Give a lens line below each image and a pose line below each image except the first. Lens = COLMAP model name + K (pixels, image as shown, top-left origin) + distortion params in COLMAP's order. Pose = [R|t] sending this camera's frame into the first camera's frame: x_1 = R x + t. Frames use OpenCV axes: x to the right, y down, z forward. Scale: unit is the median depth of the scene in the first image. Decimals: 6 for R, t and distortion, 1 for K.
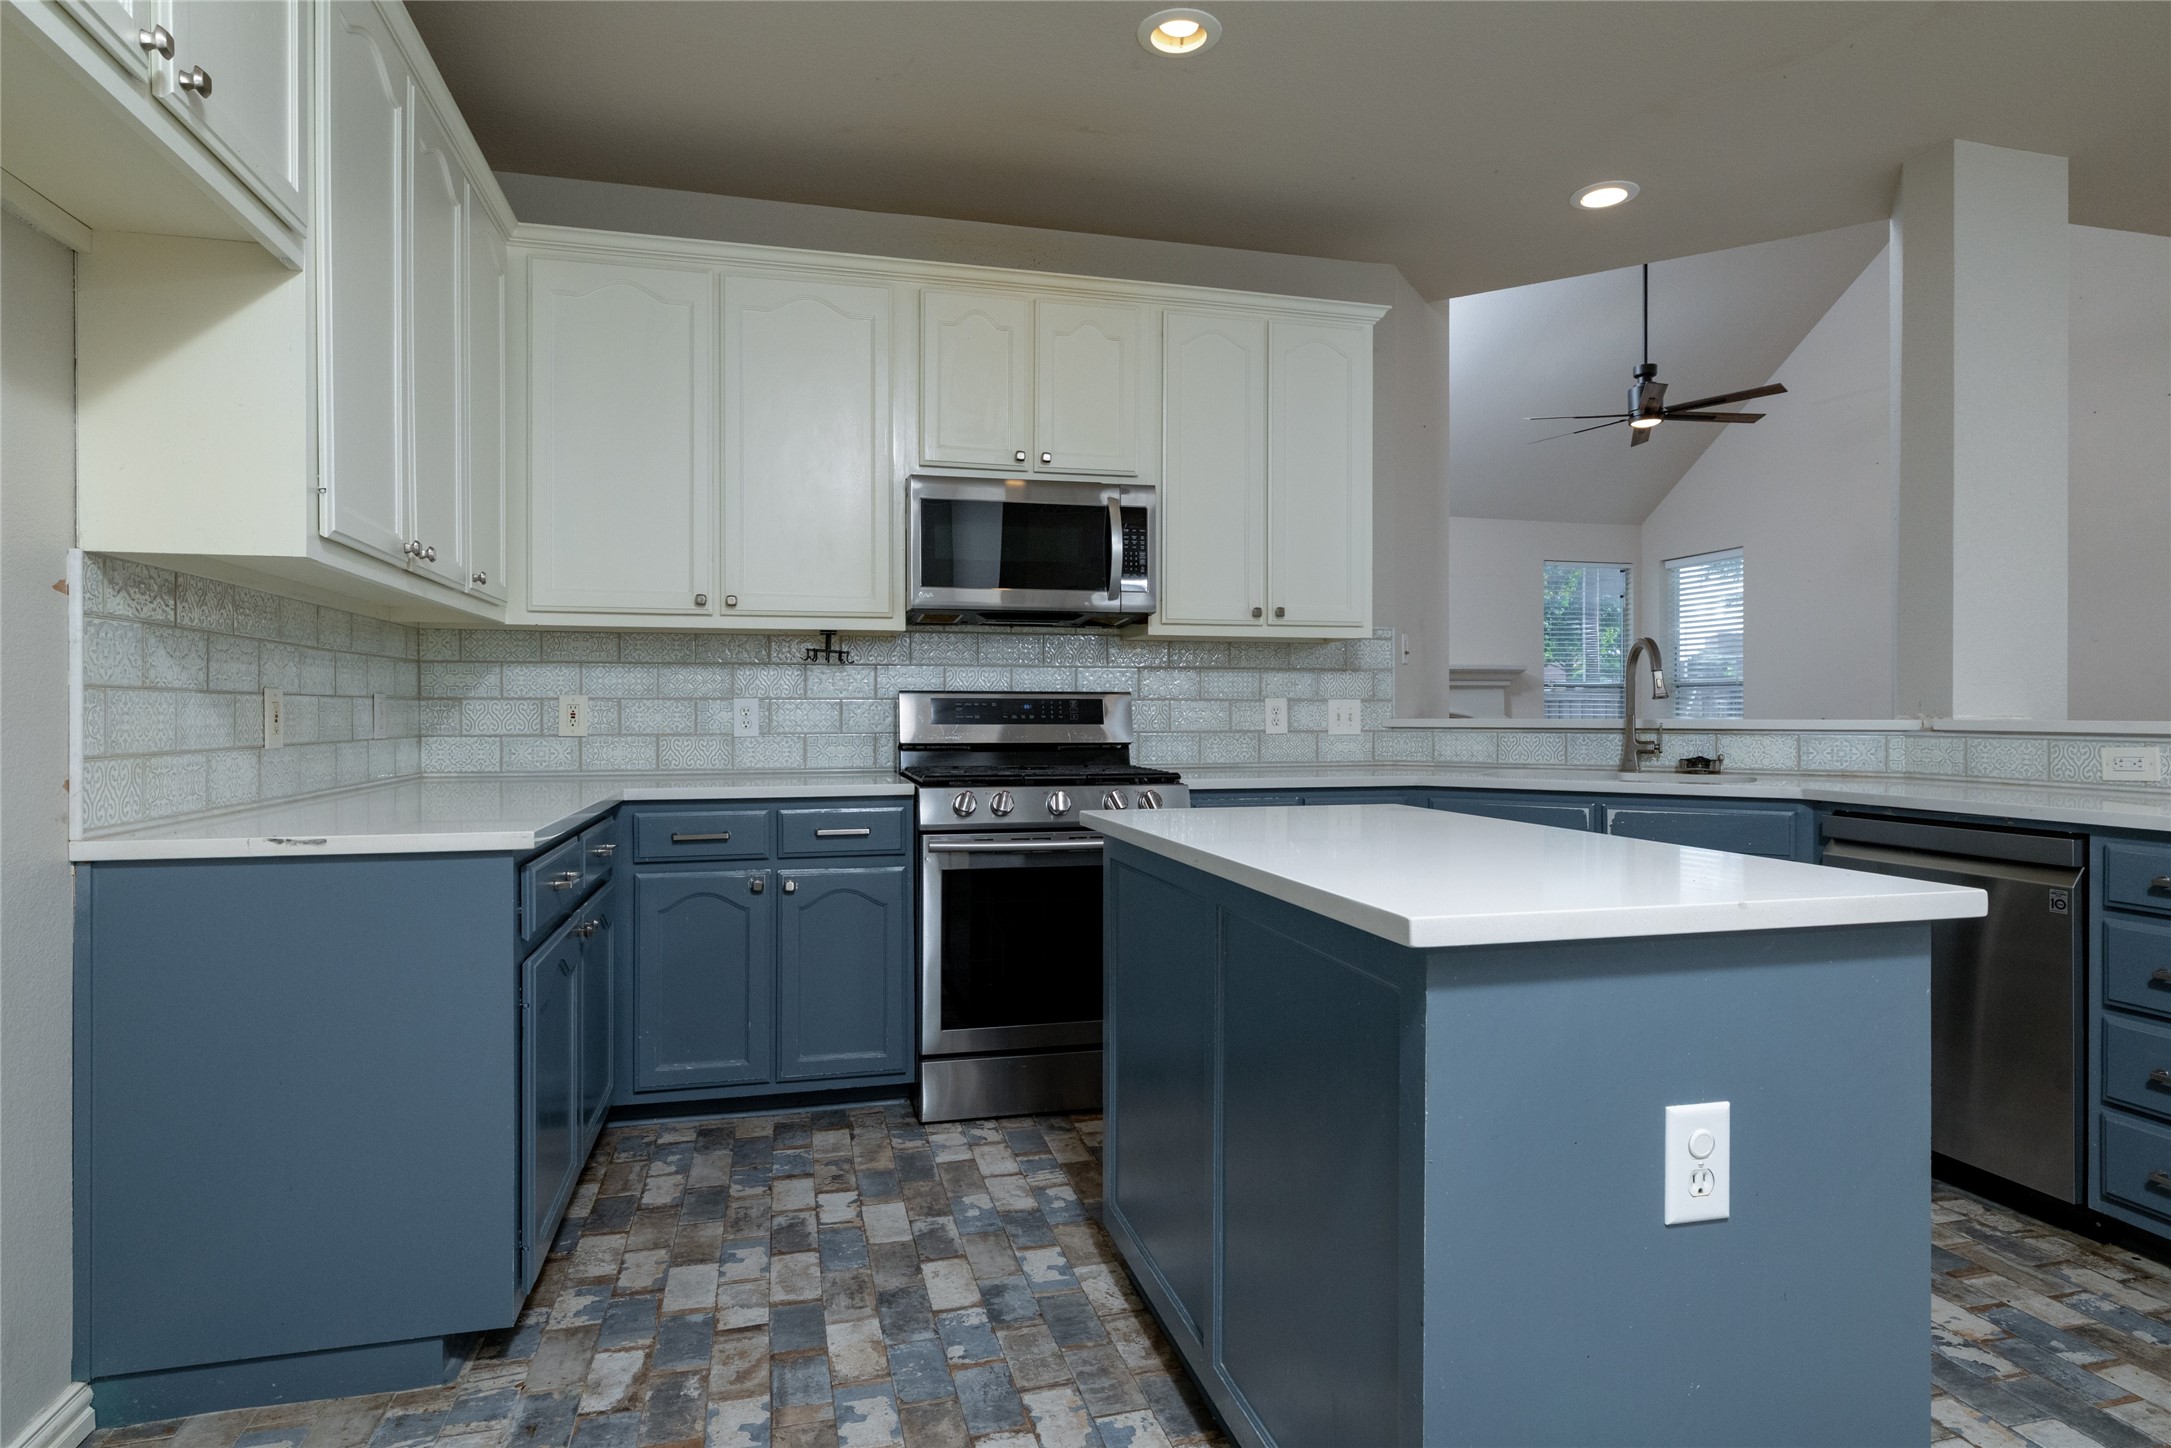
lens RADIAL K [[1197.3, 0, 1094.1], [0, 1197.3, 708.1], [0, 0, 1]] dist [0.005234, 0.000333]
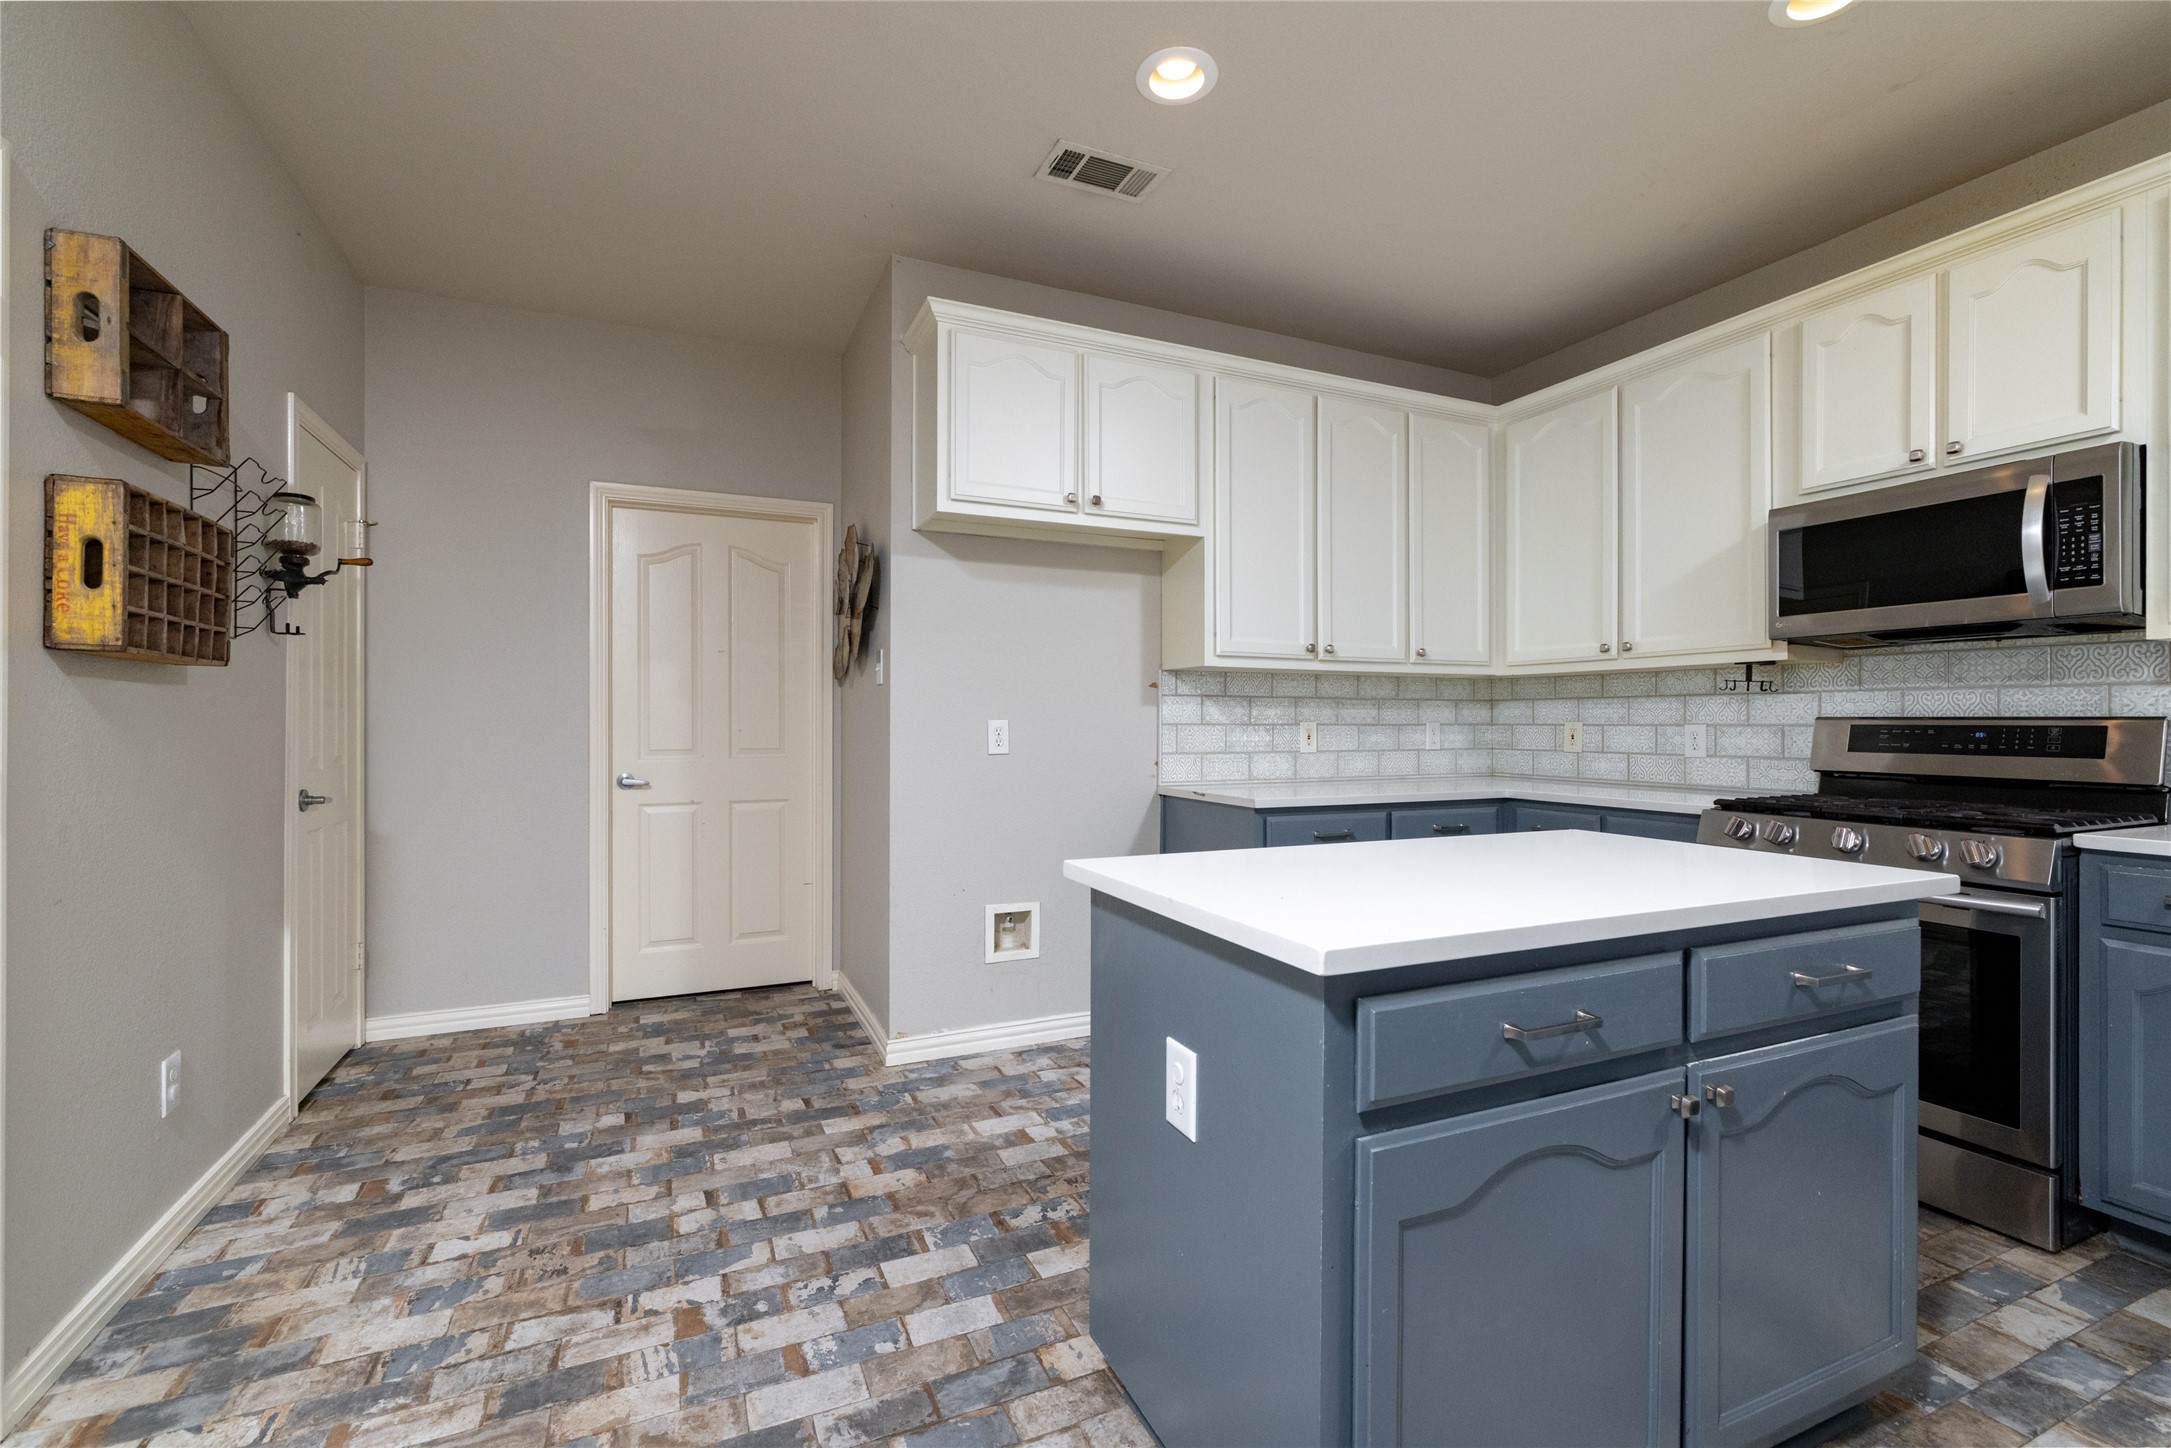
lens RADIAL K [[975.9, 0, 1095.1], [0, 975.9, 728.7], [0, 0, 1]] dist [-0.004932, 0.002153]
pose [[0.160590, 0.004639, -0.987010, 0.558921], [-0.006770, 0.999971, 0.003598, -0.003740], [0.986998, 0.006104, 0.160617, 0.273240]]
